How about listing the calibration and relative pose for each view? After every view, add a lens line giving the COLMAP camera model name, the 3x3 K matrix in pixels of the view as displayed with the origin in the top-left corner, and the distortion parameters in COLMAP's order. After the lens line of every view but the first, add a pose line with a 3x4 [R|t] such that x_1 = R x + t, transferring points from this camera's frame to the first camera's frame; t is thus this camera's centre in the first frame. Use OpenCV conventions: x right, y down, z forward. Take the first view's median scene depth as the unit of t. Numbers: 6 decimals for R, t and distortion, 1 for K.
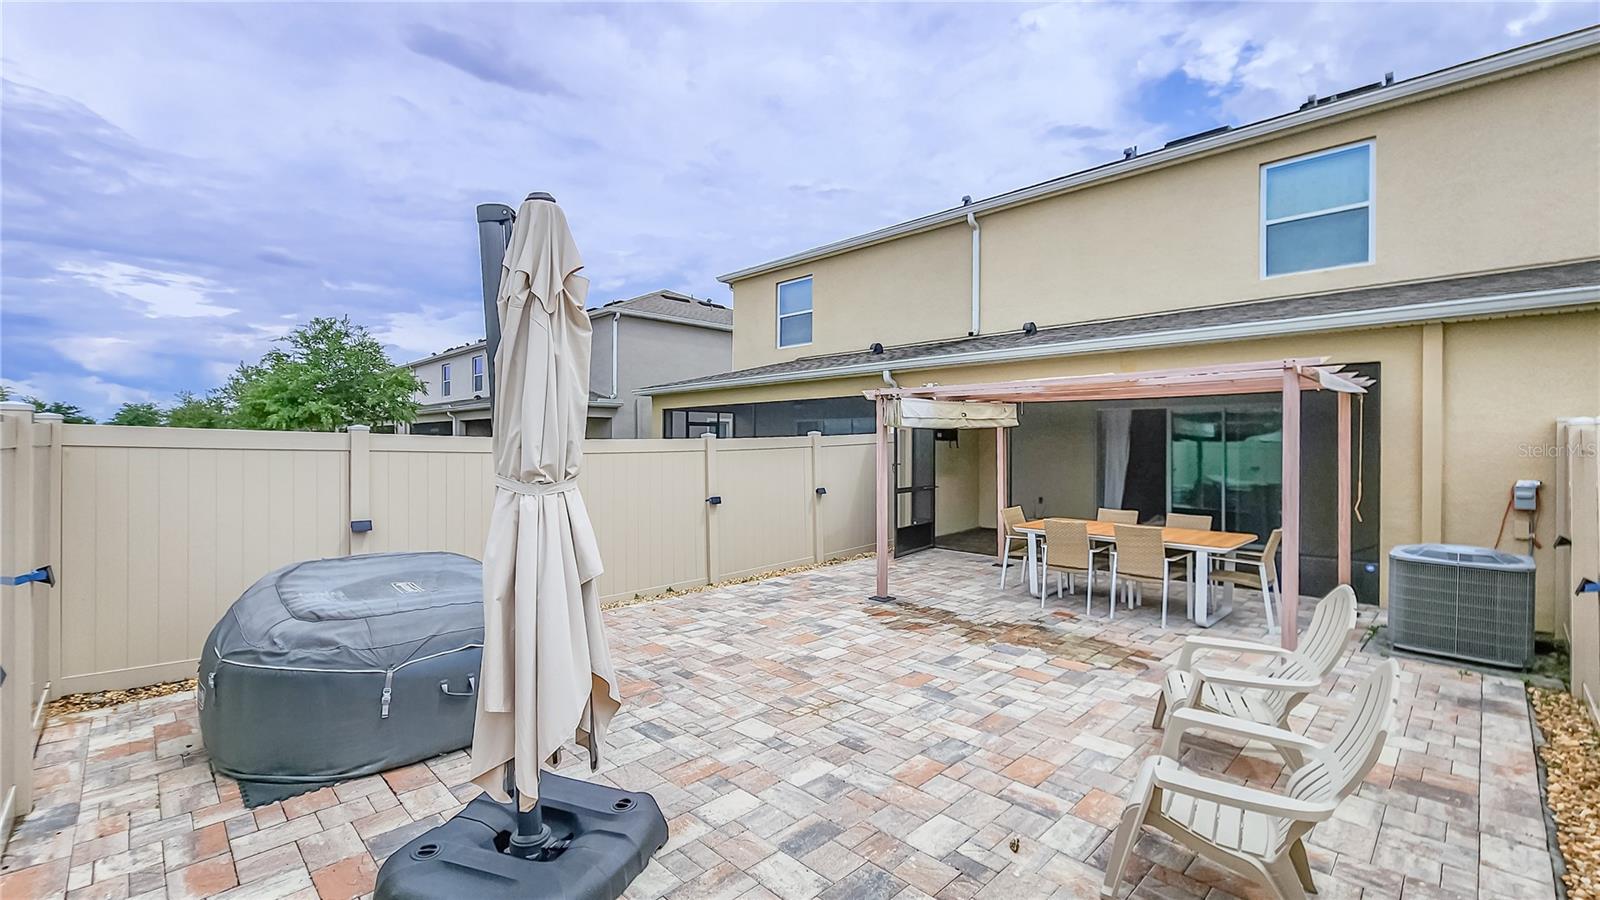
lens RADIAL K [[677.2, 0, 859.6], [0, 677.2, 448.9], [0, 0, 1]] dist [0.000825, 0.000298]
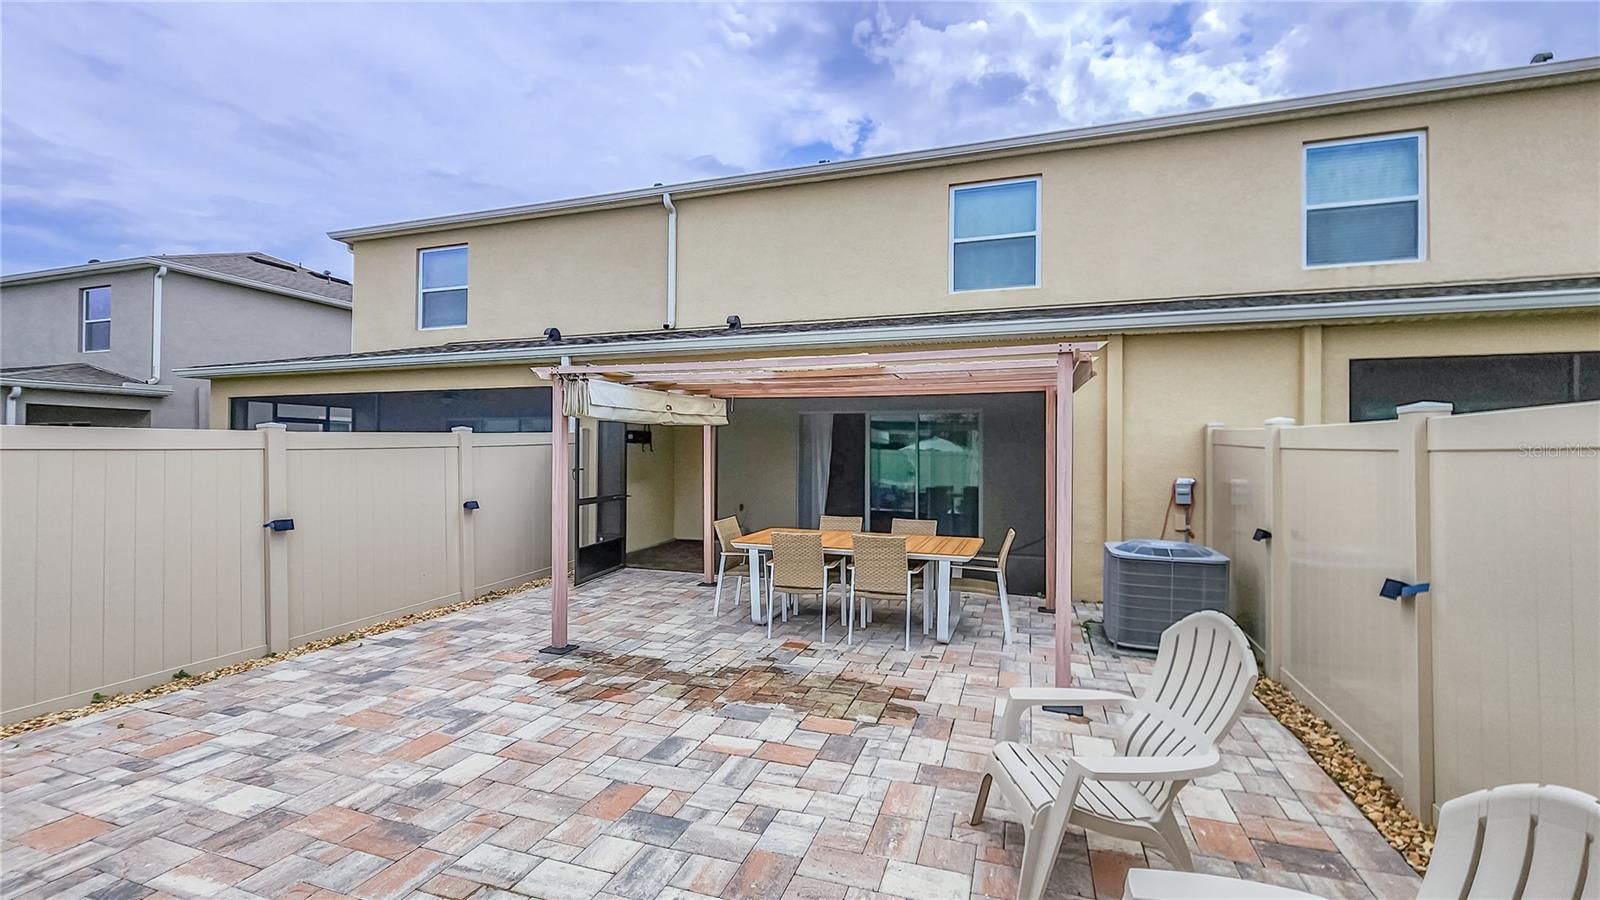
lens RADIAL K [[627.2, 0, 833.3], [0, 627.2, 452.9], [0, 0, 1]] dist [-0.002854, -0.000035]
pose [[0.901345, 0.006046, 0.433059, 0.005628], [-0.002218, 0.999954, -0.009345, 0.013211], [-0.433096, 0.007462, 0.901317, 0.266768]]
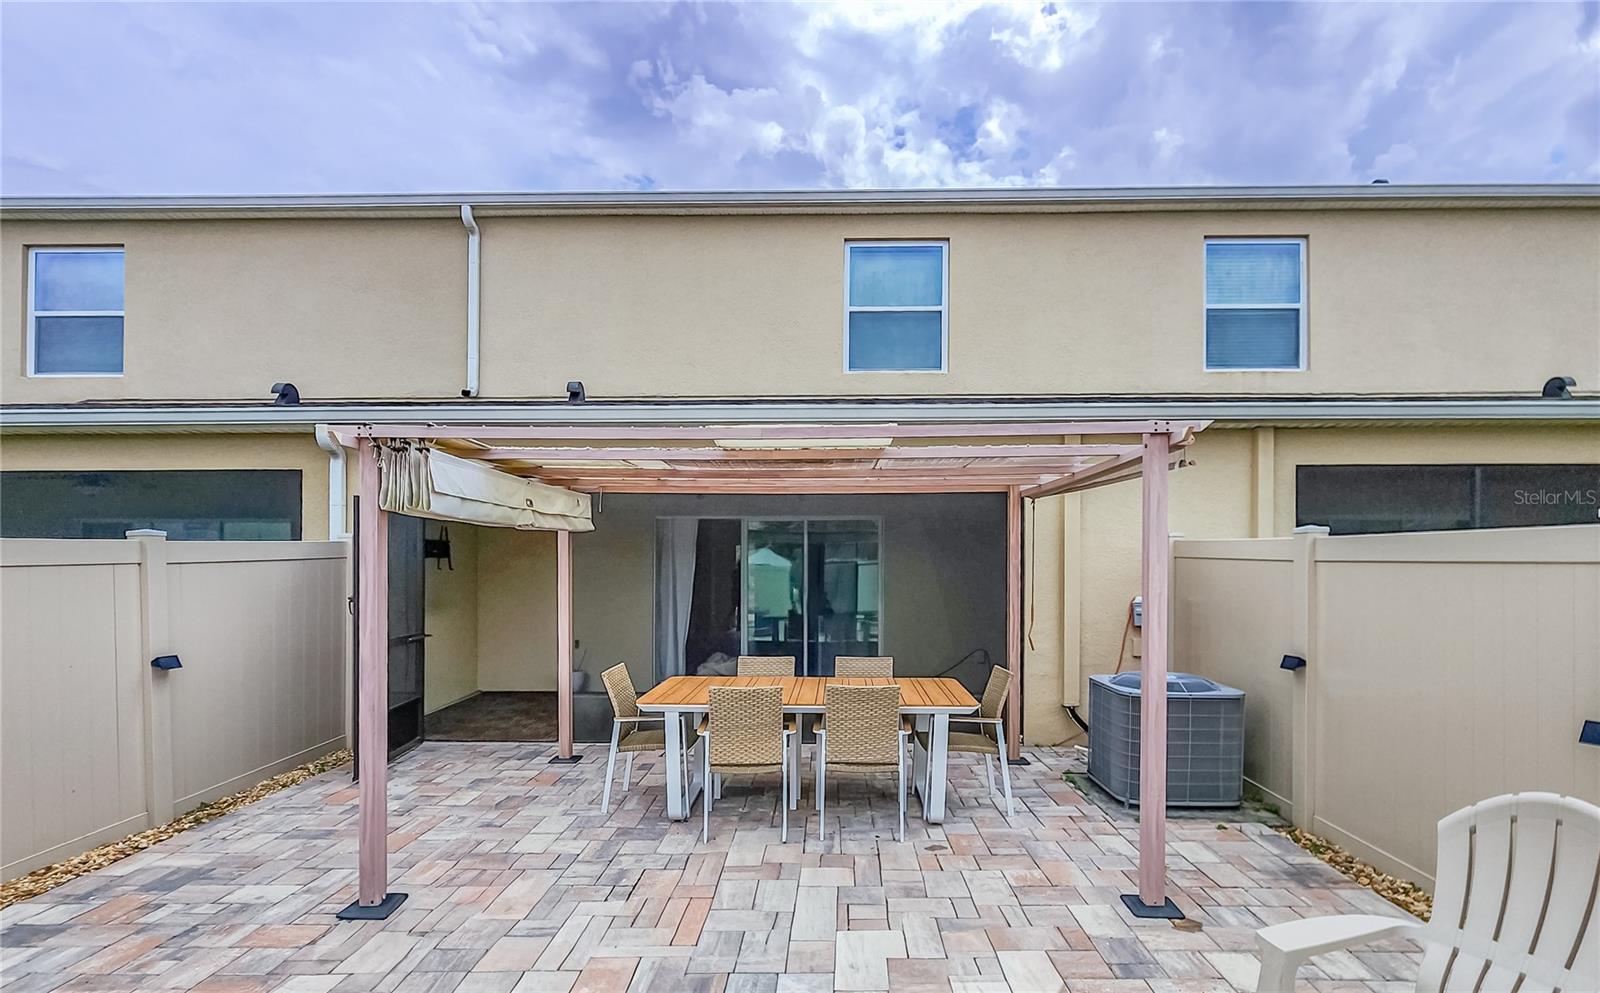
lens RADIAL K [[709.1, 0, 772.1], [0, 709.1, 556.8], [0, 0, 1]] dist [0.001311, -0.000141]
pose [[0.753481, 0.012435, 0.657352, -0.088188], [0.006659, 0.999626, -0.026543, 0.010452], [-0.657436, 0.024377, 0.753116, 0.520153]]
